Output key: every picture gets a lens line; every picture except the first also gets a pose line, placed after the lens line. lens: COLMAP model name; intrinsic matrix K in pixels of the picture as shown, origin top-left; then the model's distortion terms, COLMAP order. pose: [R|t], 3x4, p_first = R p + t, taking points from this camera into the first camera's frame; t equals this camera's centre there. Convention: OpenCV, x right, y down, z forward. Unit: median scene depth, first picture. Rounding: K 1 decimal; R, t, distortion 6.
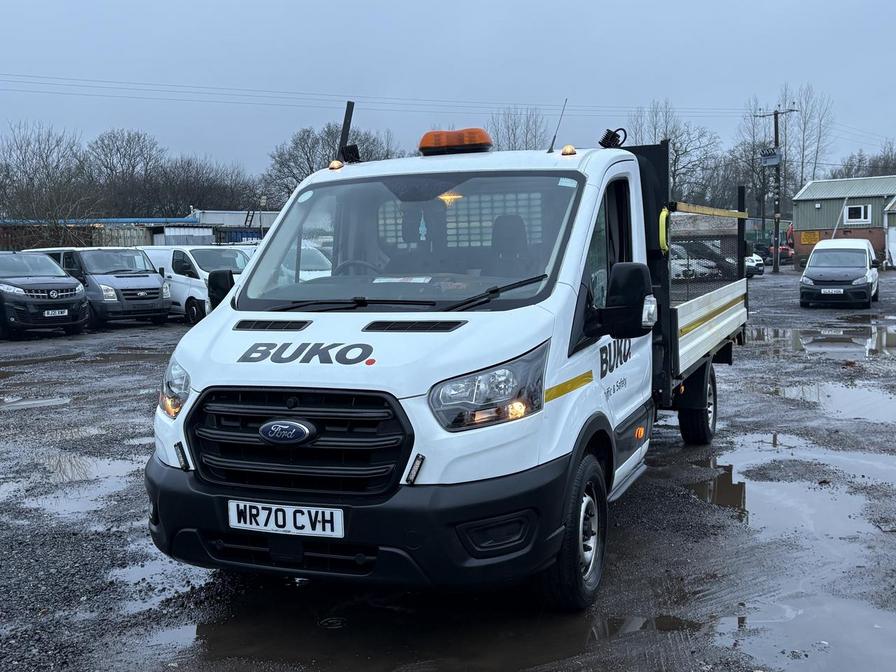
lens RADIAL K [[970.2, 0, 448.5], [0, 970.2, 330.5], [0, 0, 1]] dist [0.002369, 0.000000]
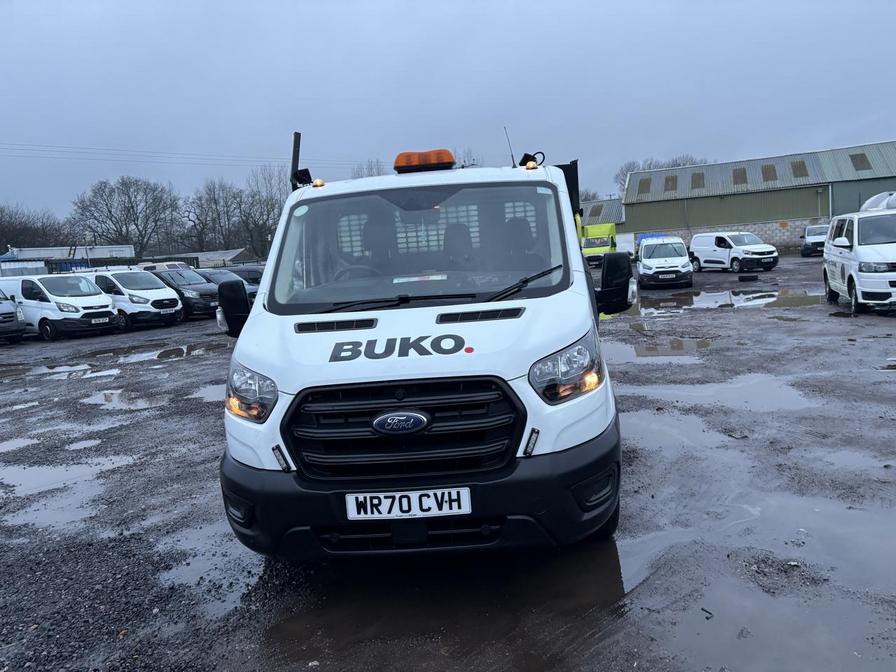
lens RADIAL K [[675.4, 0, 448.6], [0, 675.4, 345.8], [0, 0, 1]] dist [0.031542, -0.014065]
pose [[0.947151, -0.088681, 0.308288, -0.313207], [0.077736, 0.995836, 0.047630, -0.009538], [-0.311228, -0.021147, 0.950100, 0.263007]]
